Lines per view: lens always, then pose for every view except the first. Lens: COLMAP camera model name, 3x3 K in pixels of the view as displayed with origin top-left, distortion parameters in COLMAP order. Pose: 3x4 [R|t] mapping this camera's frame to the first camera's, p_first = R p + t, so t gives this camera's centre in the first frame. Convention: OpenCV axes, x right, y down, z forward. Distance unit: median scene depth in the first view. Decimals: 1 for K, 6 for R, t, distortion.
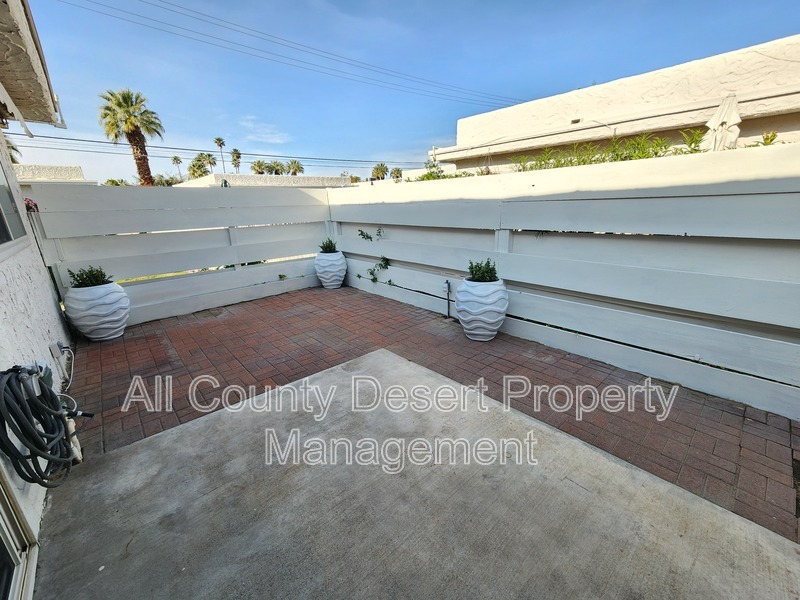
lens RADIAL K [[329.0, 0, 400.1], [0, 329.0, 295.6], [0, 0, 1]] dist [0.002442, 0.000017]
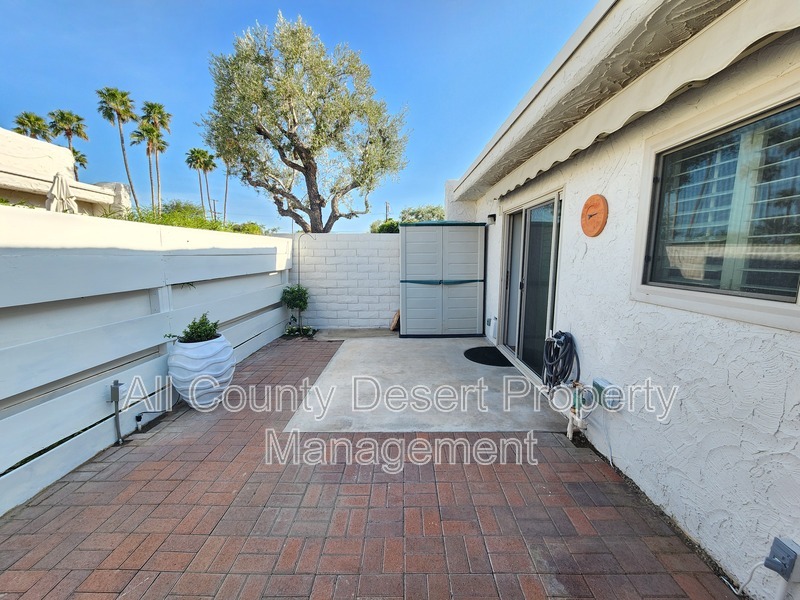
lens RADIAL K [[329.0, 0, 400.1], [0, 329.0, 295.6], [0, 0, 1]] dist [0.002442, 0.000017]
pose [[-0.737859, -0.058177, 0.672443, -0.453694], [0.202644, 0.931221, 0.302923, -0.191254], [-0.643816, 0.359781, -0.675321, 0.730487]]
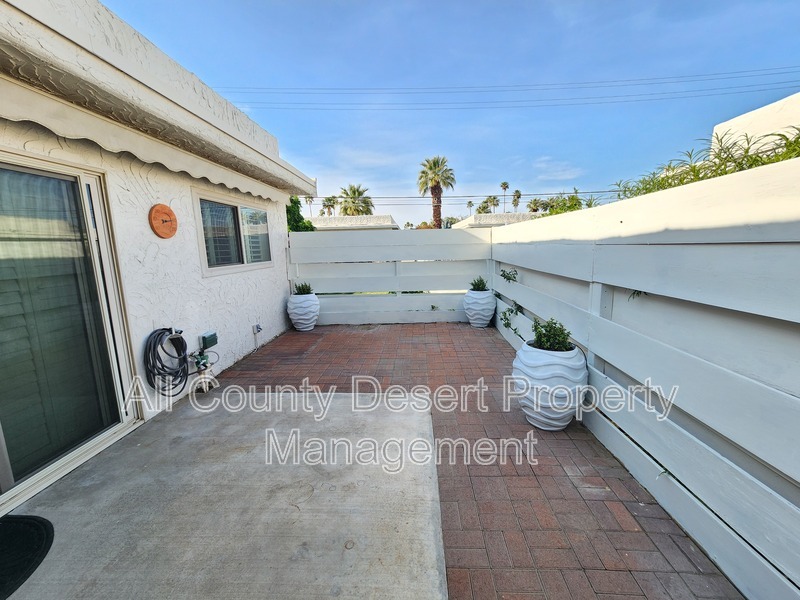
lens RADIAL K [[327.9, 0, 402.9], [0, 327.9, 296.8], [0, 0, 1]] dist [0.003209, 0.000561]
pose [[0.717820, 0.119581, -0.685882, 0.305535], [-0.186043, 0.982262, -0.023453, -0.046567], [0.670911, 0.144439, 0.727334, 0.130728]]
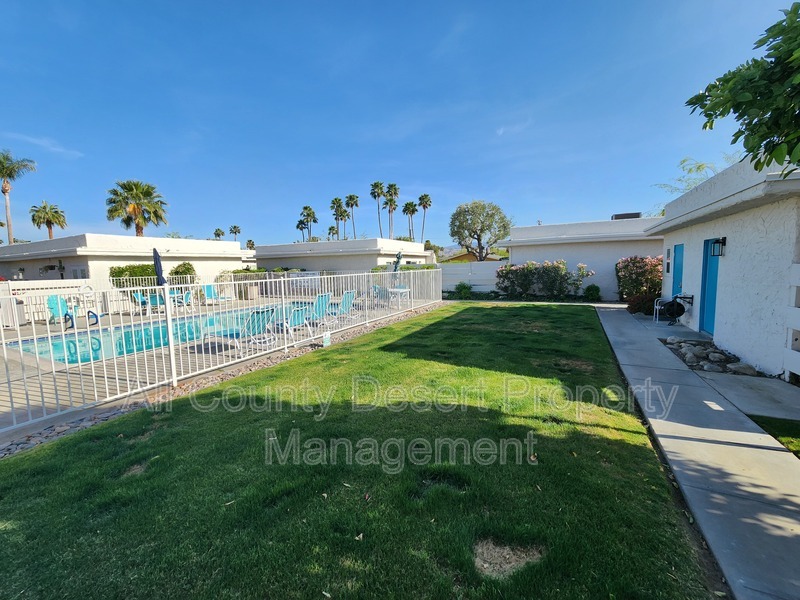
lens RADIAL K [[329.0, 0, 400.1], [0, 329.0, 295.6], [0, 0, 1]] dist [0.002442, 0.000017]
pose [[-0.338463, -0.047600, 0.939775, -3.401619], [0.288892, 0.945231, 0.151922, -0.678031], [-0.895536, 0.322913, -0.306174, 2.628730]]
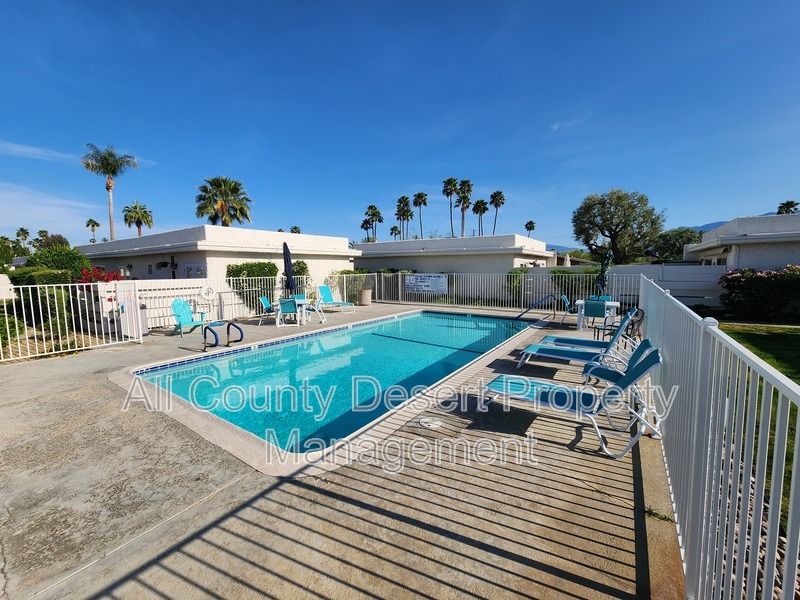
lens RADIAL K [[329.0, 0, 400.1], [0, 329.0, 295.6], [0, 0, 1]] dist [0.002442, 0.000017]
pose [[-0.216495, -0.049615, 0.975022, -2.517390], [0.280067, 0.953575, 0.110710, -0.897176], [-0.935250, 0.297039, -0.192549, 3.261682]]
